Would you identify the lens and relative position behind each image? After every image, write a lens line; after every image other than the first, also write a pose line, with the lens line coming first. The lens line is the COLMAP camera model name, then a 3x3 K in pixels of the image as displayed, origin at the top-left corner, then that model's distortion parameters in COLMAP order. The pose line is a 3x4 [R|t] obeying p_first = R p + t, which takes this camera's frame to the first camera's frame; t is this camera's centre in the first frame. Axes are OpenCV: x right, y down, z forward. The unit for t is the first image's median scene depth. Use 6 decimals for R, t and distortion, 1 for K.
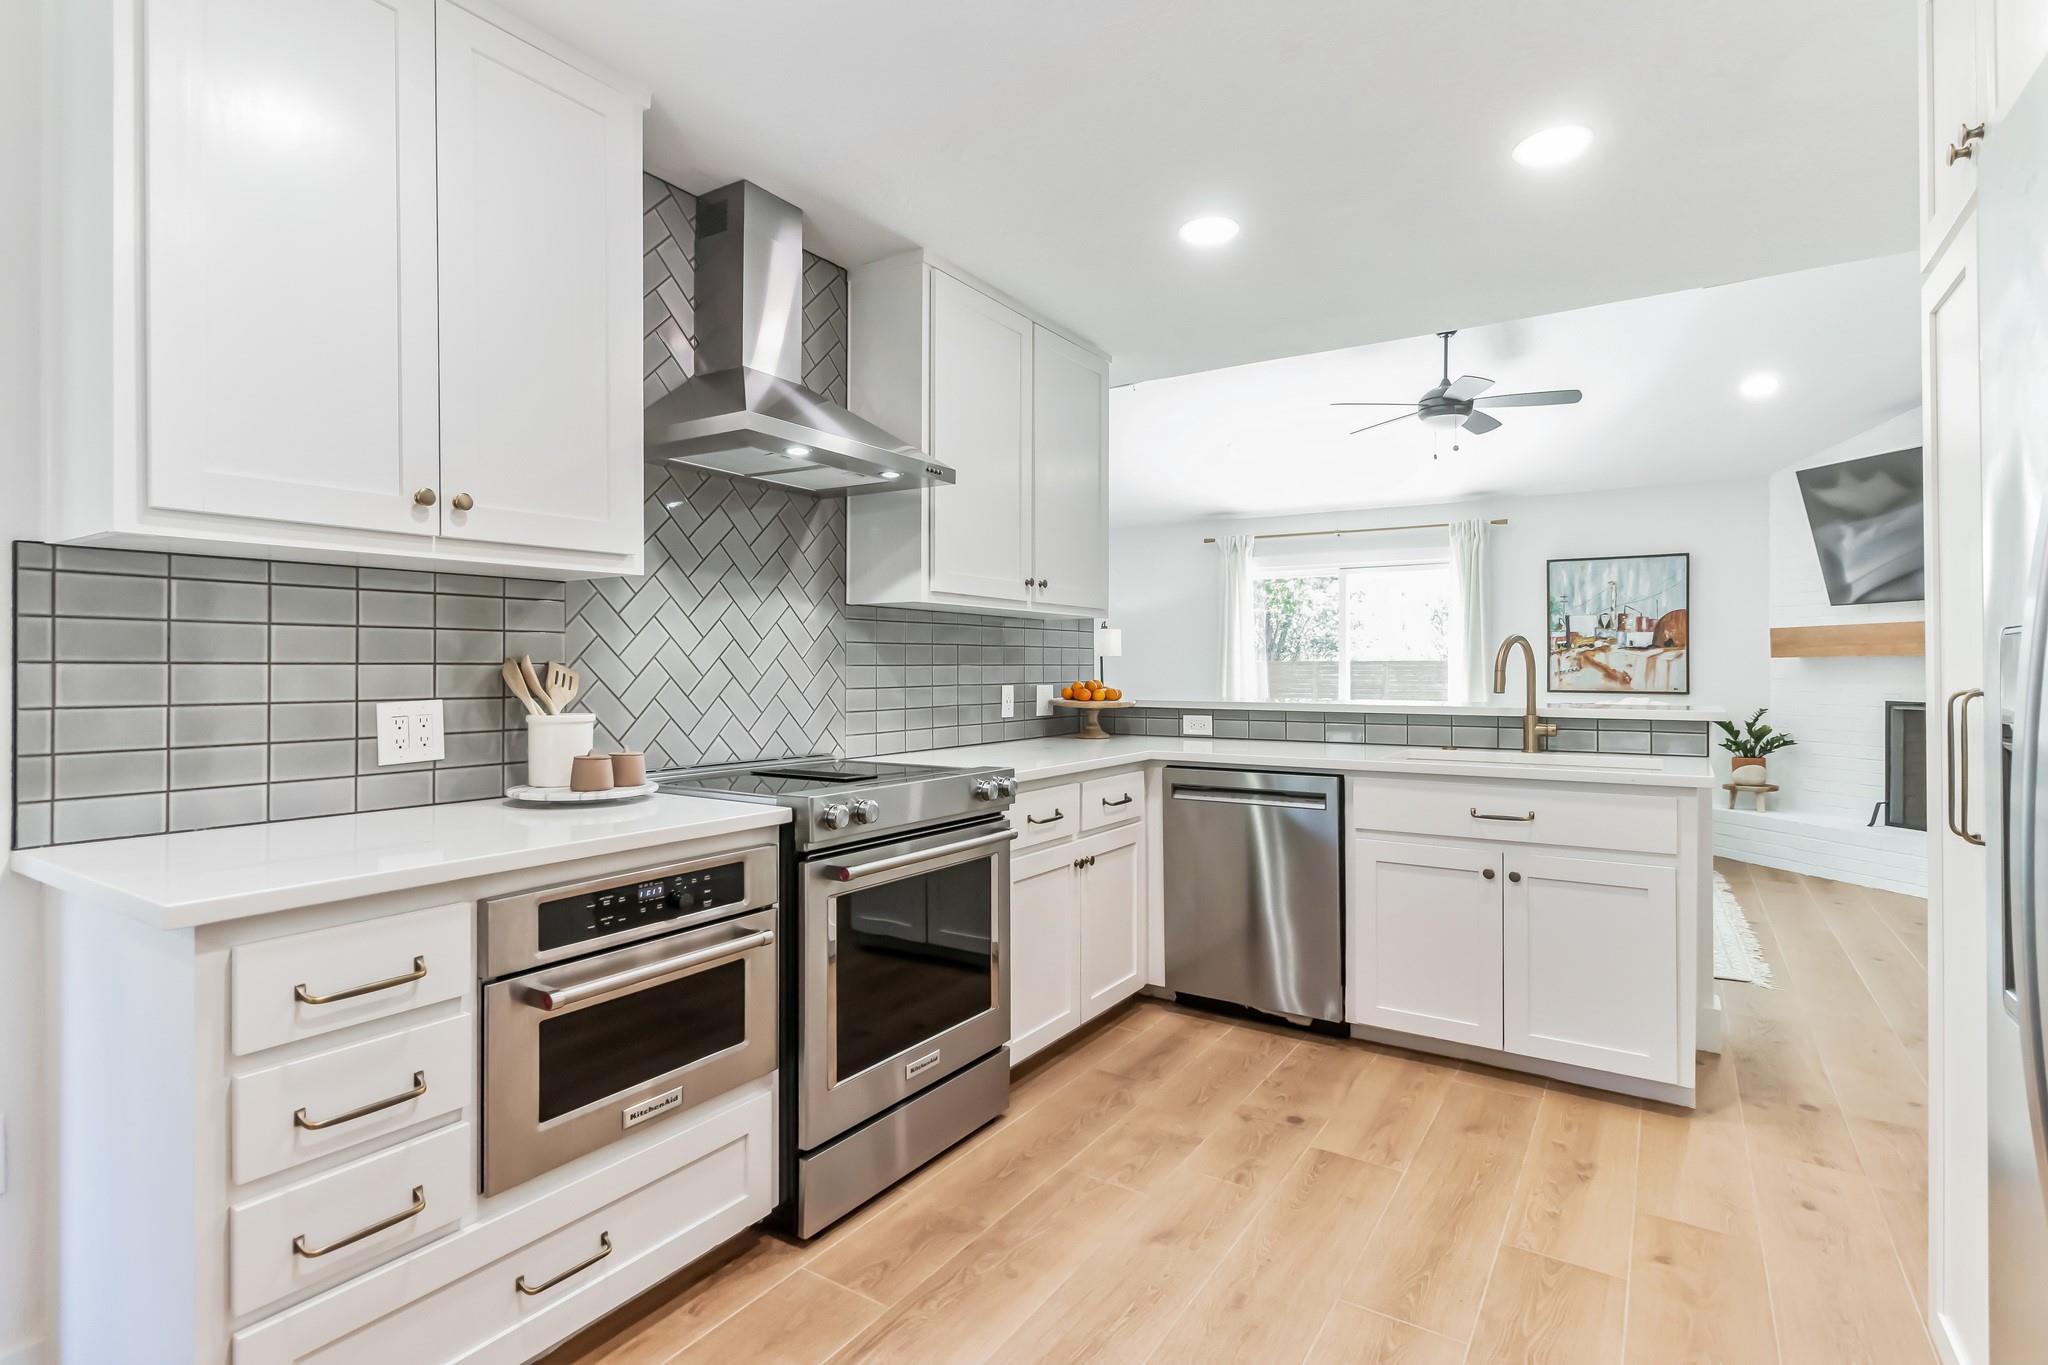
lens RADIAL K [[995.9, 0, 1007.3], [0, 995.9, 662.2], [0, 0, 1]] dist [0.000255, 0.000375]
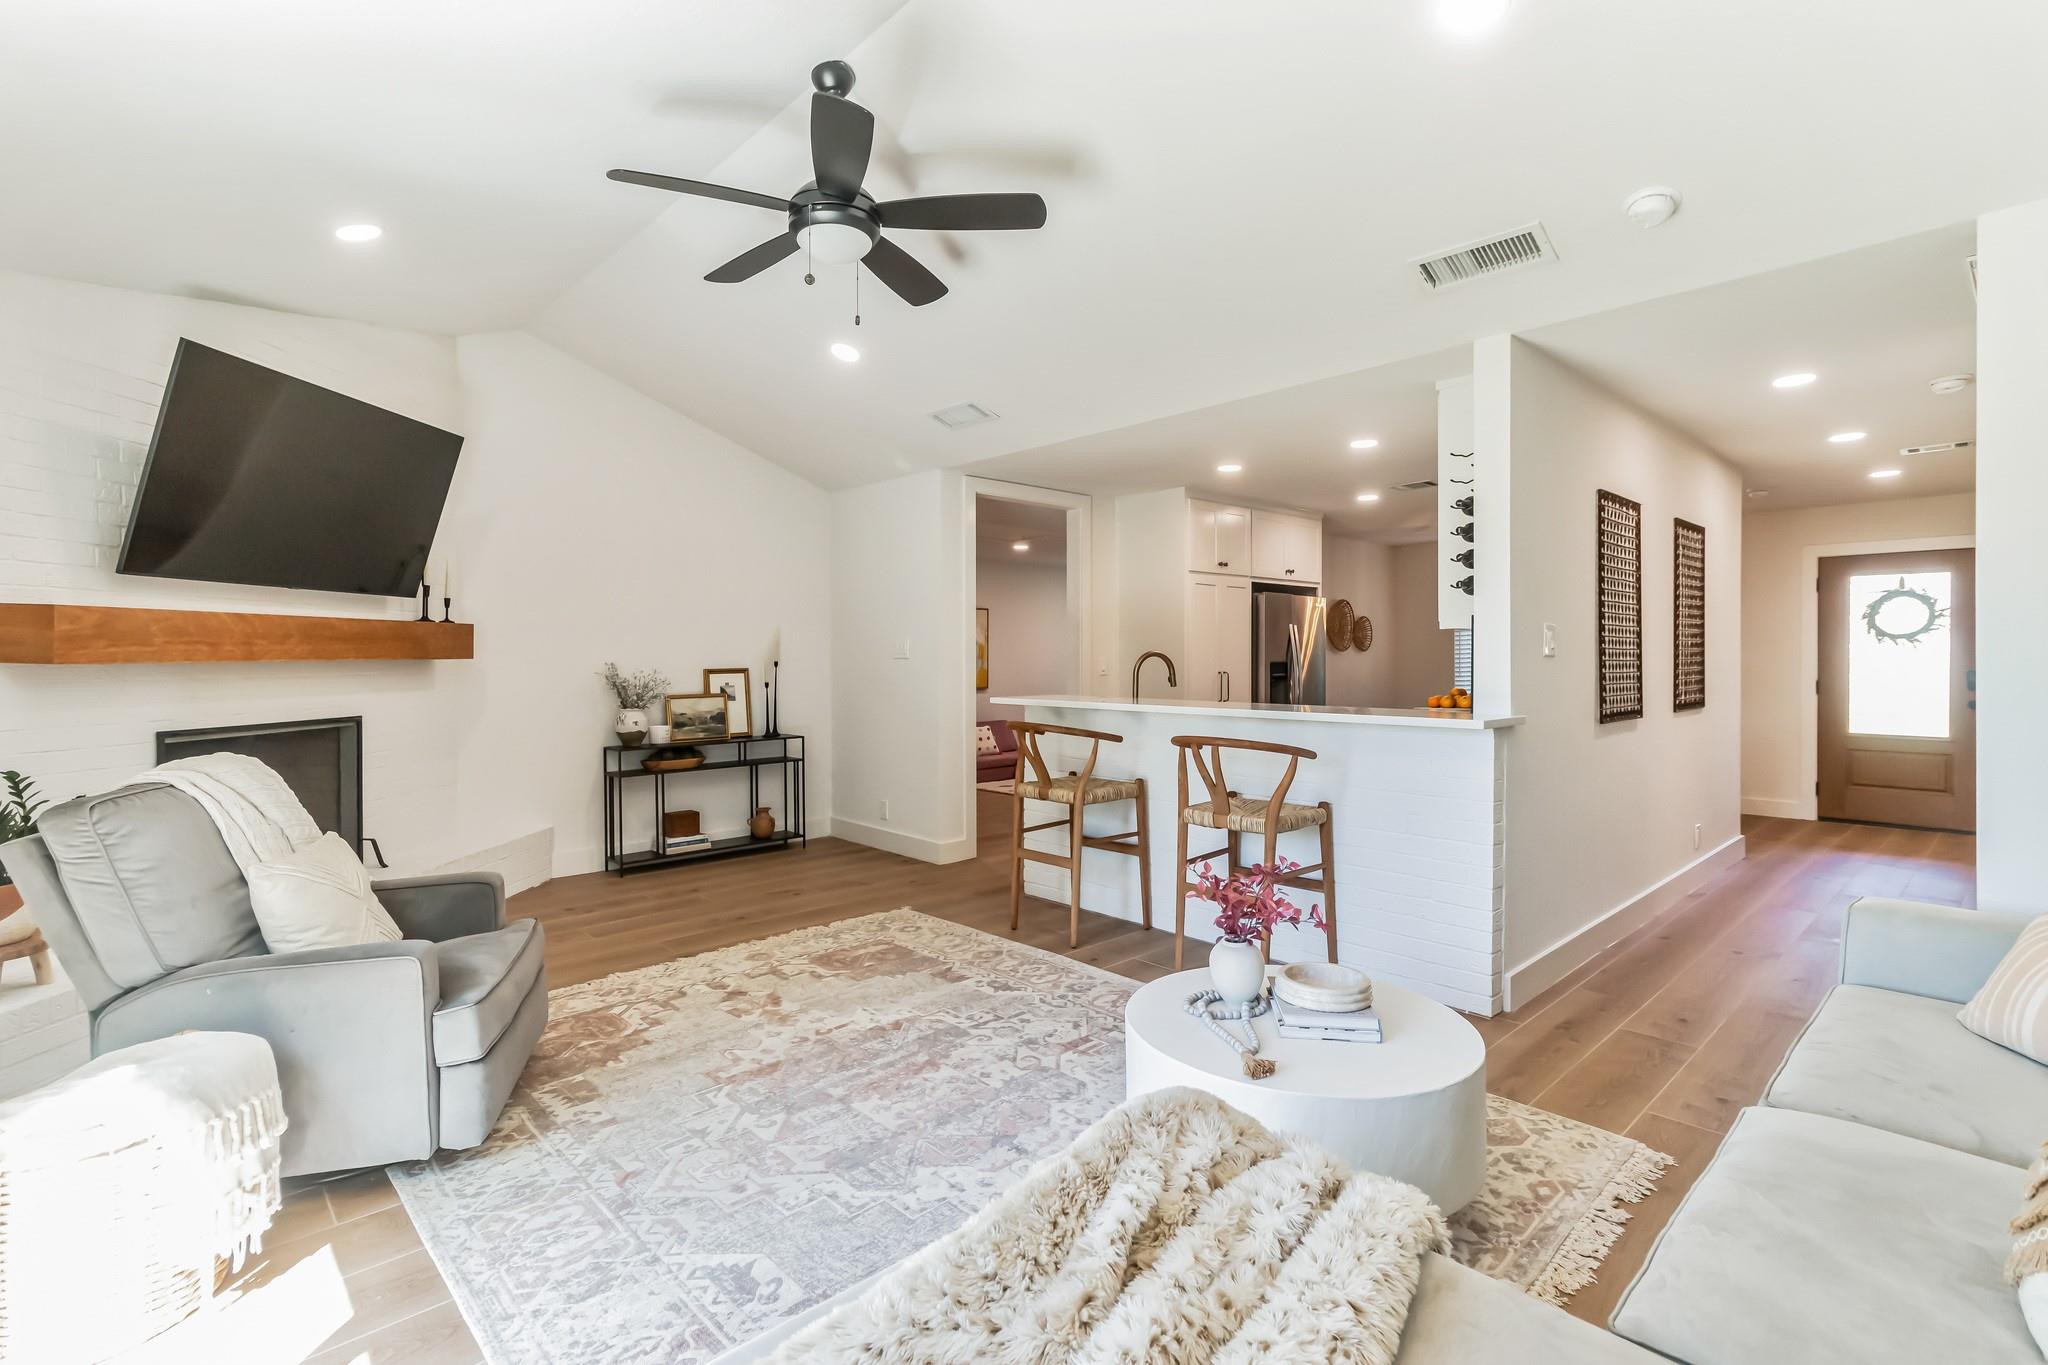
lens RADIAL K [[957.6, 0, 1000.9], [0, 957.6, 667.9], [0, 0, 1]] dist [0.000508, -0.000172]
pose [[-0.970500, -0.002325, 0.241089, 0.386199], [-0.000450, 0.999969, 0.007832, -0.013228], [-0.241100, 0.007493, -0.970471, 2.689403]]
